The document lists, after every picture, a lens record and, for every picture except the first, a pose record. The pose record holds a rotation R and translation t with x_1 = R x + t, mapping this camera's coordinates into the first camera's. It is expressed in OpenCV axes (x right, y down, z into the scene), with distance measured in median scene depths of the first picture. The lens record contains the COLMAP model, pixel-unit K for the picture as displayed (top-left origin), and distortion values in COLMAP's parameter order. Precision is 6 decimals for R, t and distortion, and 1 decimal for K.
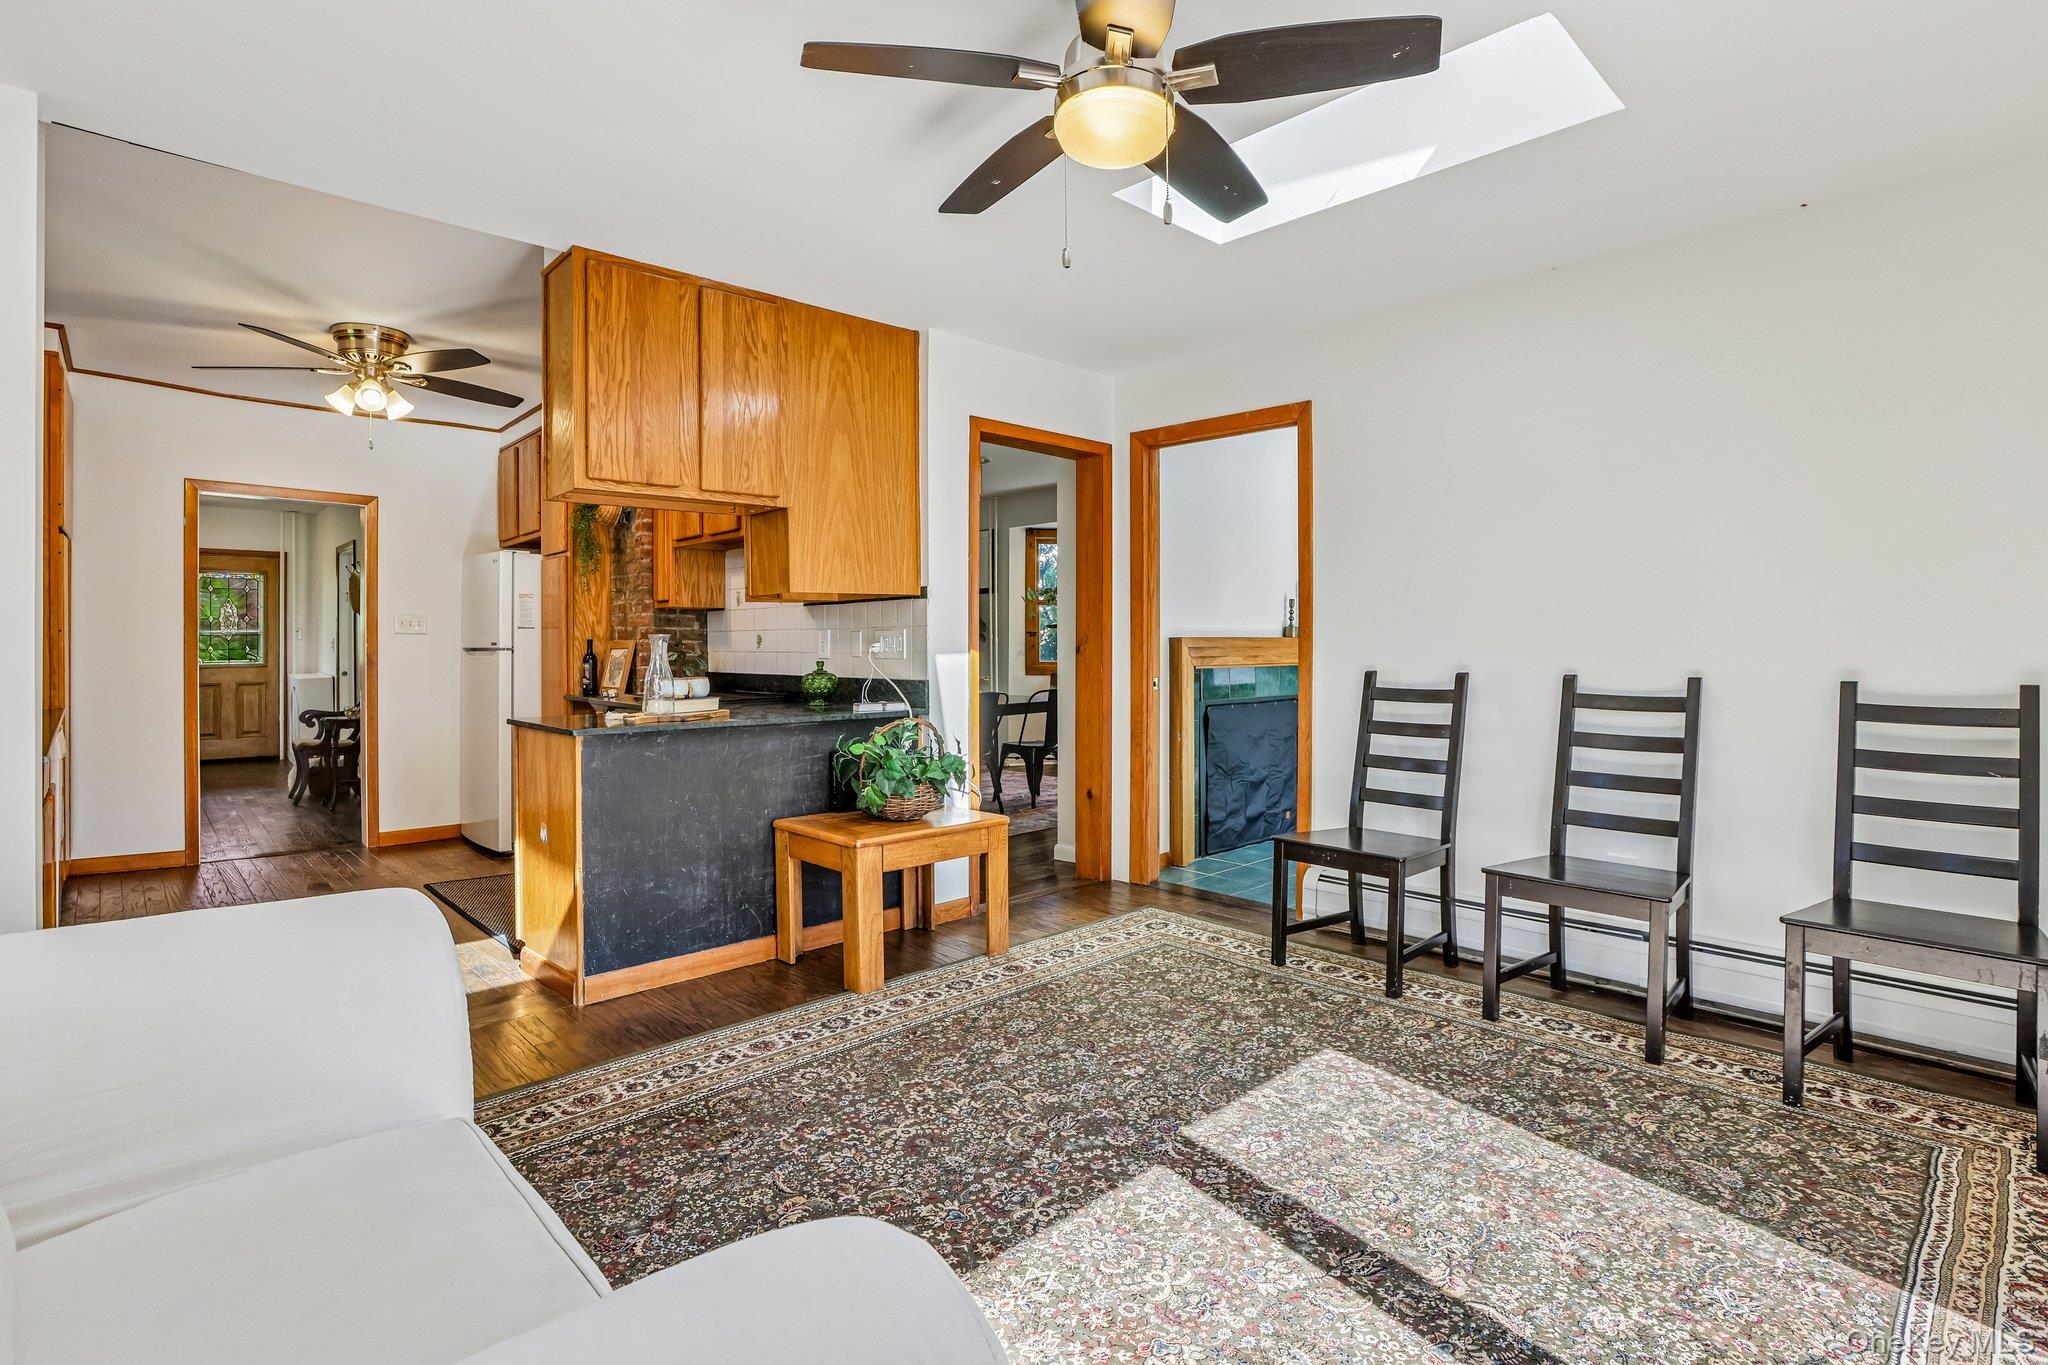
lens RADIAL K [[970.0, 0, 997.5], [0, 970.0, 638.8], [0, 0, 1]] dist [-0.021295, 0.000537]
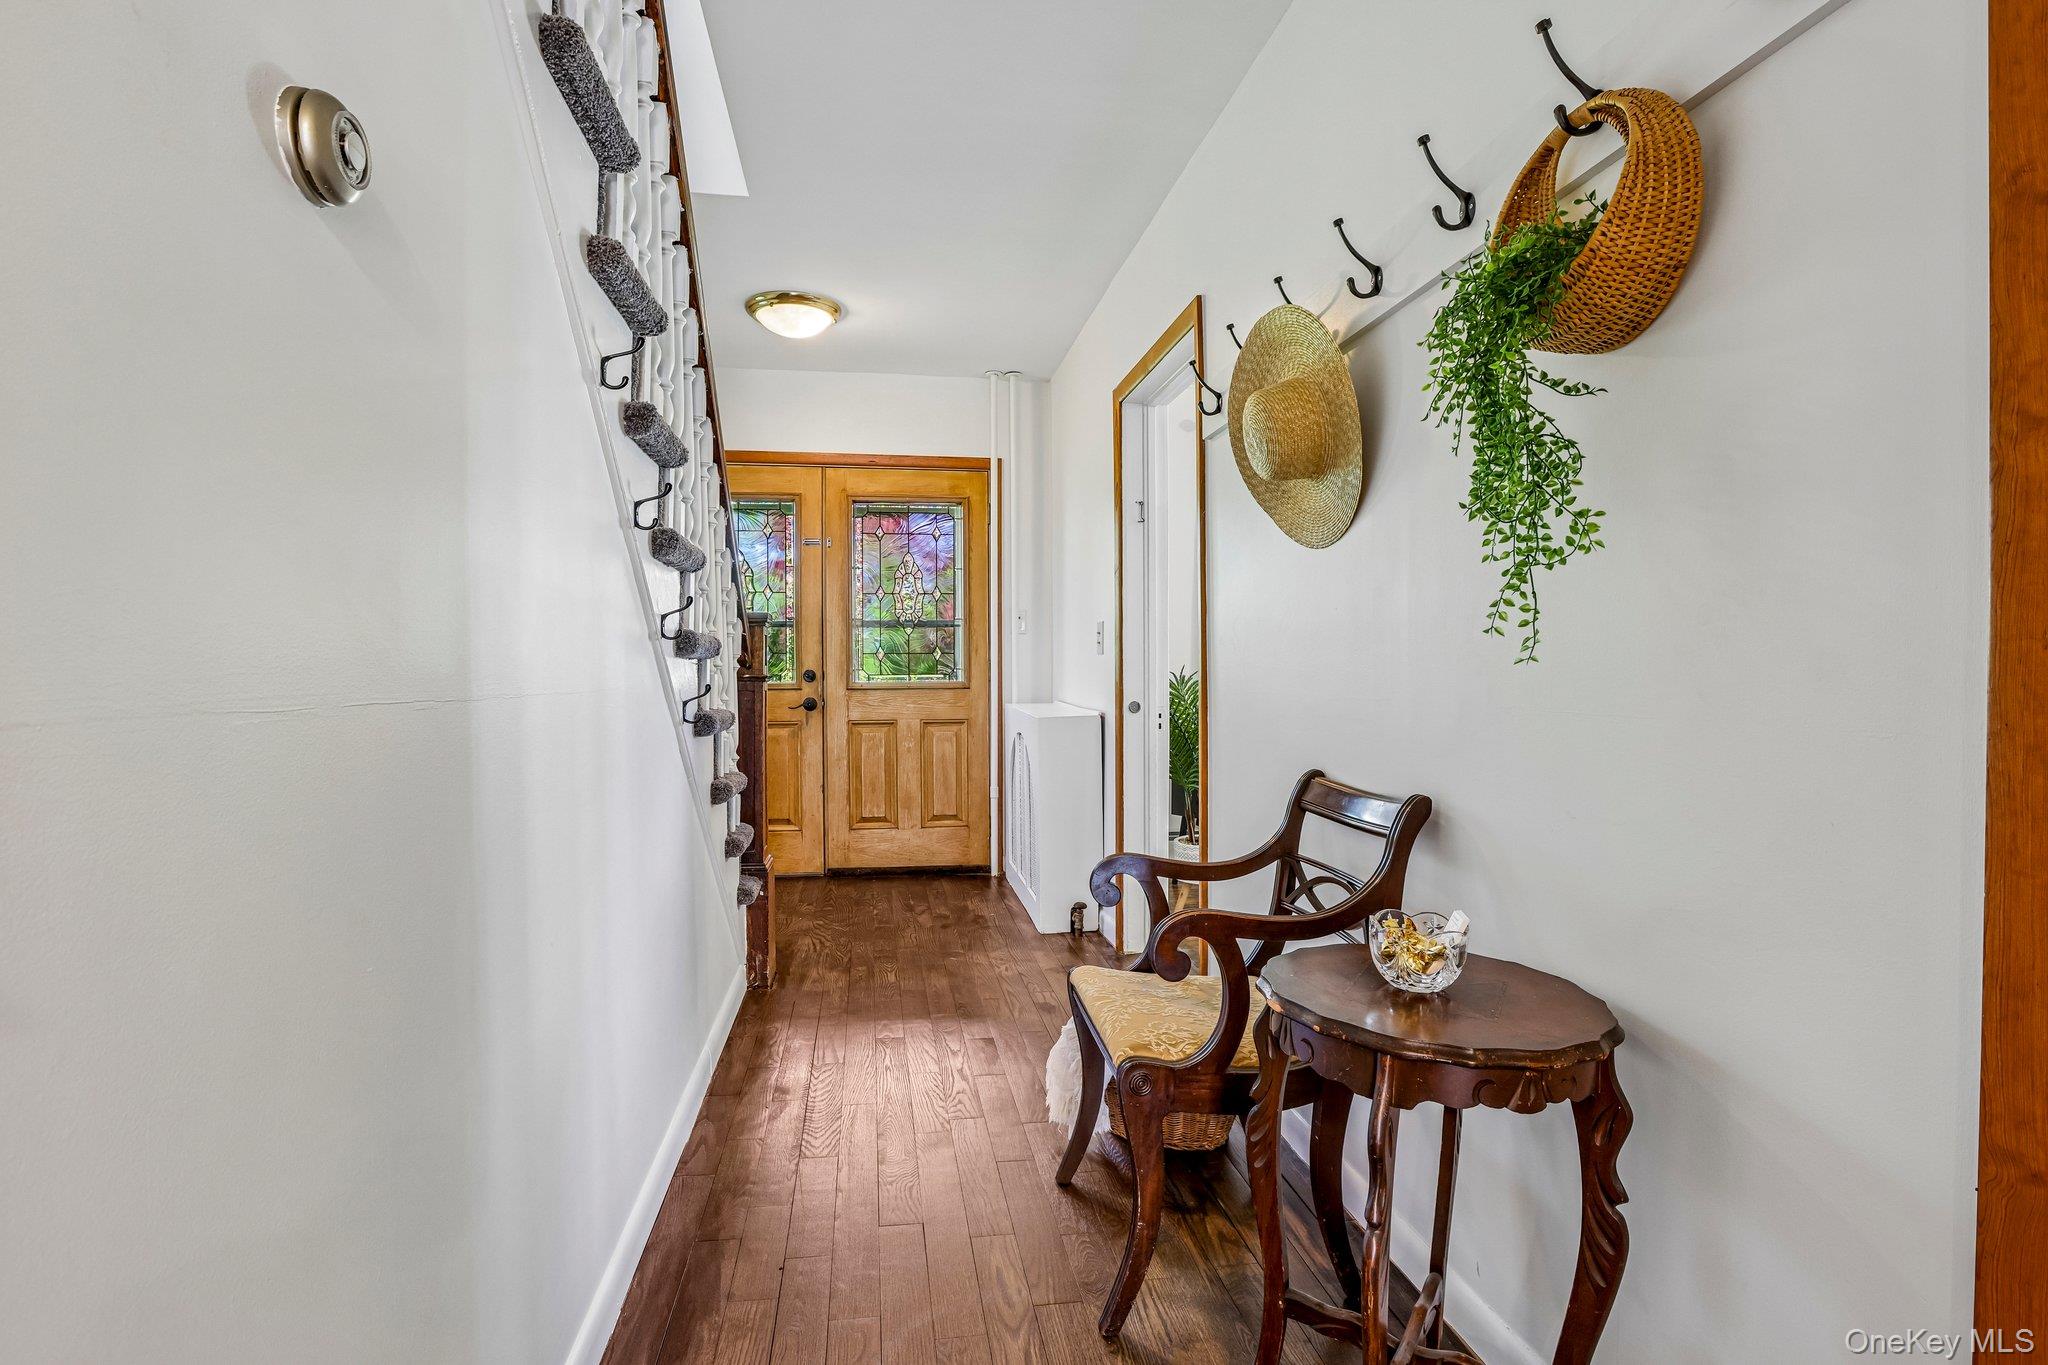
lens RADIAL K [[958.8, 0, 1024.0], [0, 958.8, 682.5], [0, 0, 1]] dist [-0.004406, 0.000200]
pose [[0.837660, 0.005753, -0.546162, -0.806789], [0.004308, 0.999844, 0.017138, 0.030273], [0.546175, -0.016709, 0.837504, 1.033622]]
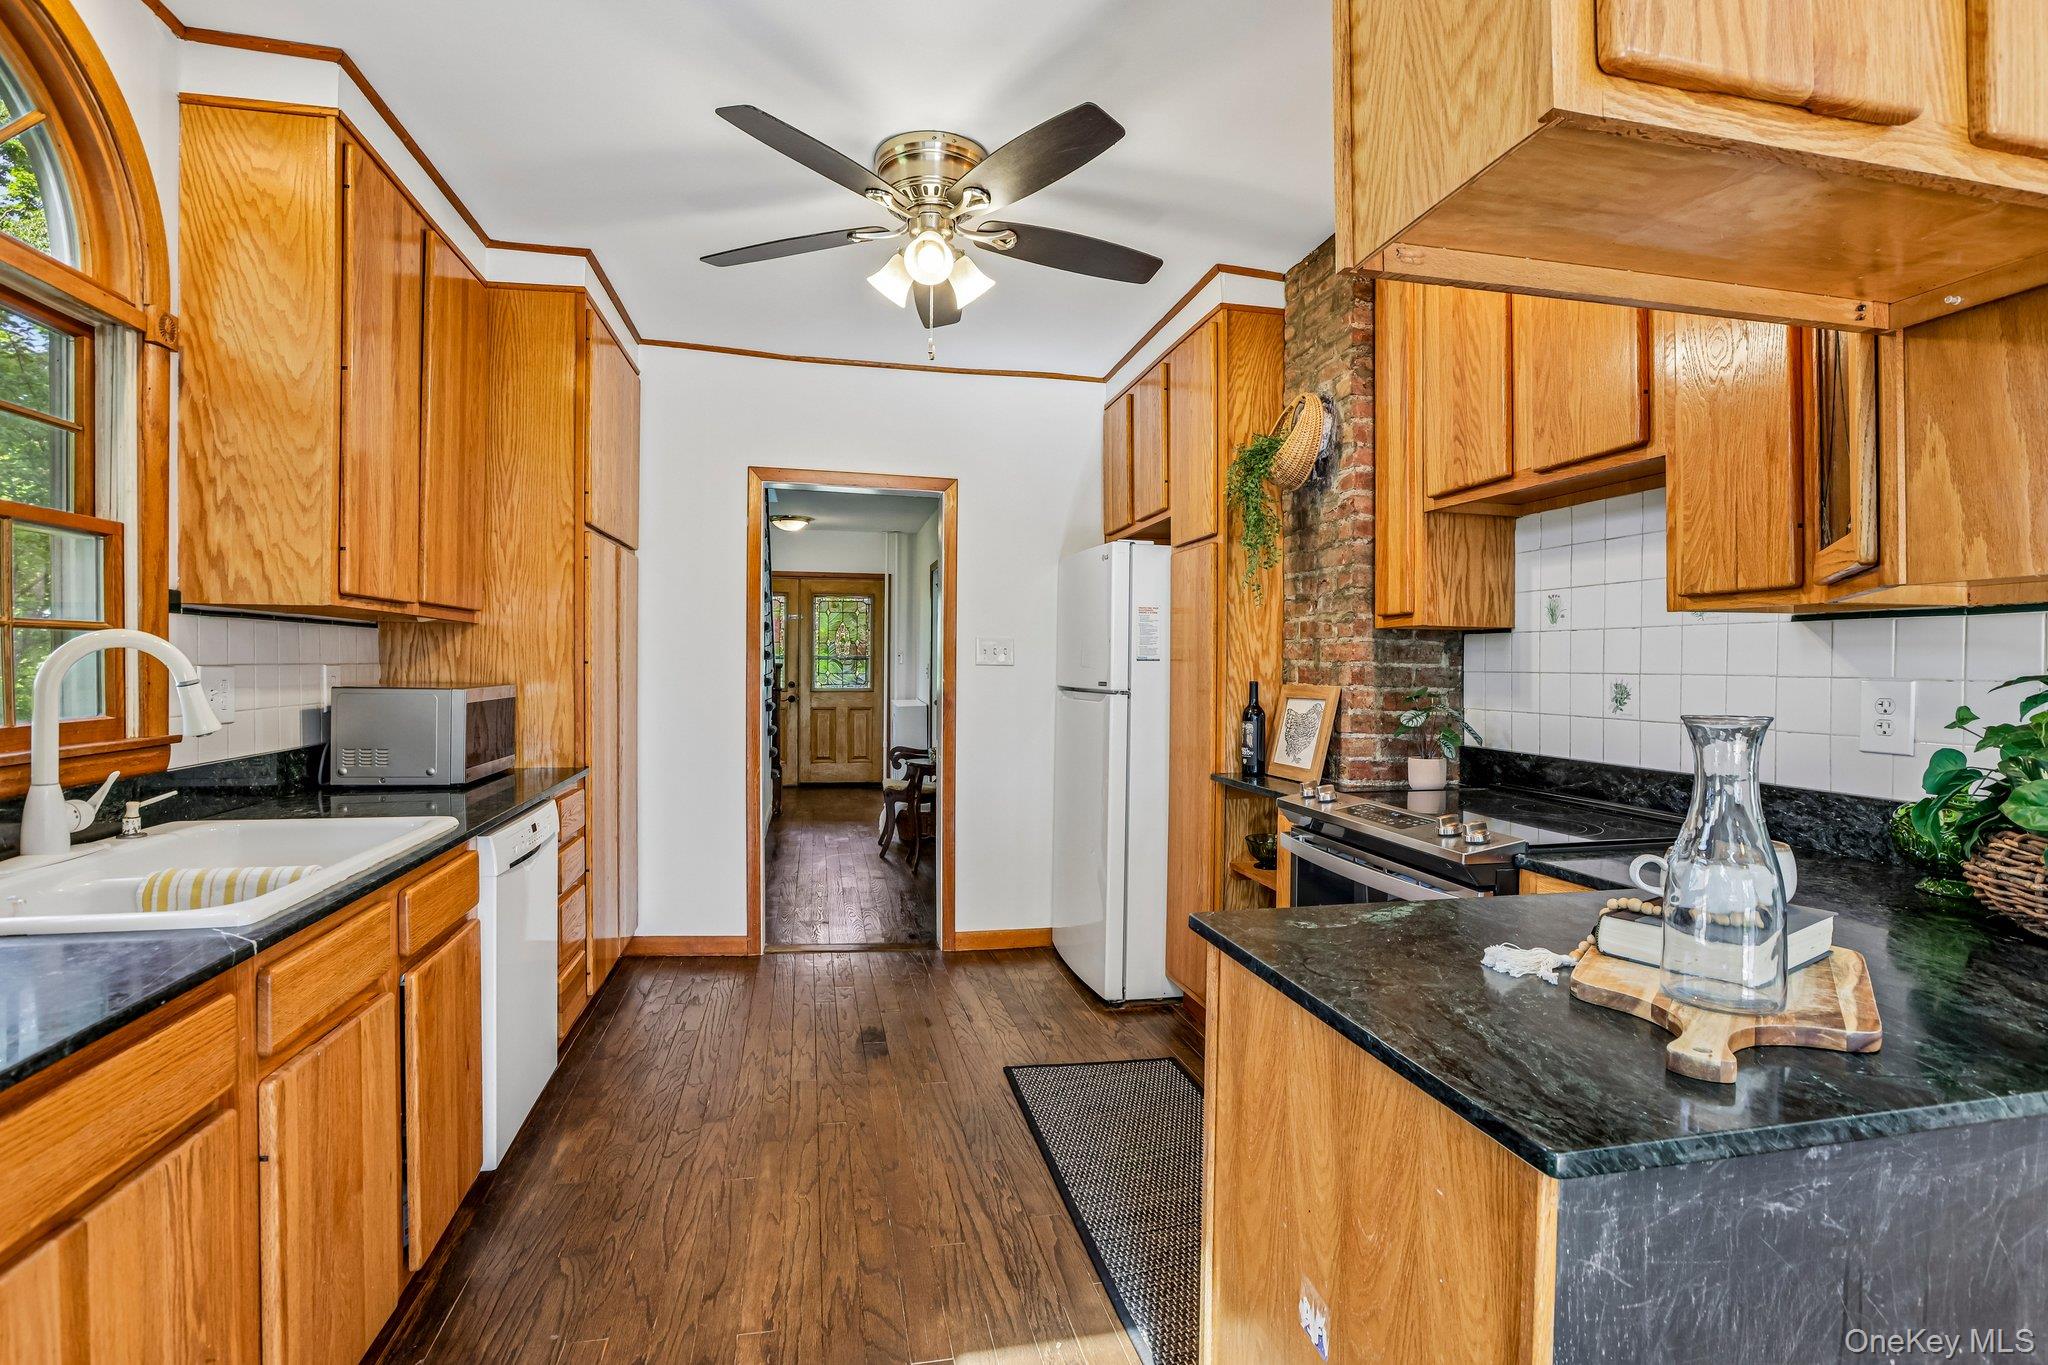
lens RADIAL K [[941.9, 0, 1018.6], [0, 941.9, 674.0], [0, 0, 1]] dist [-0.037868, 0.000242]
pose [[0.861247, 0.016309, -0.507924, -0.248183], [-0.008718, 0.999812, 0.017320, -0.012443], [0.508111, -0.010489, 0.861228, 0.421994]]
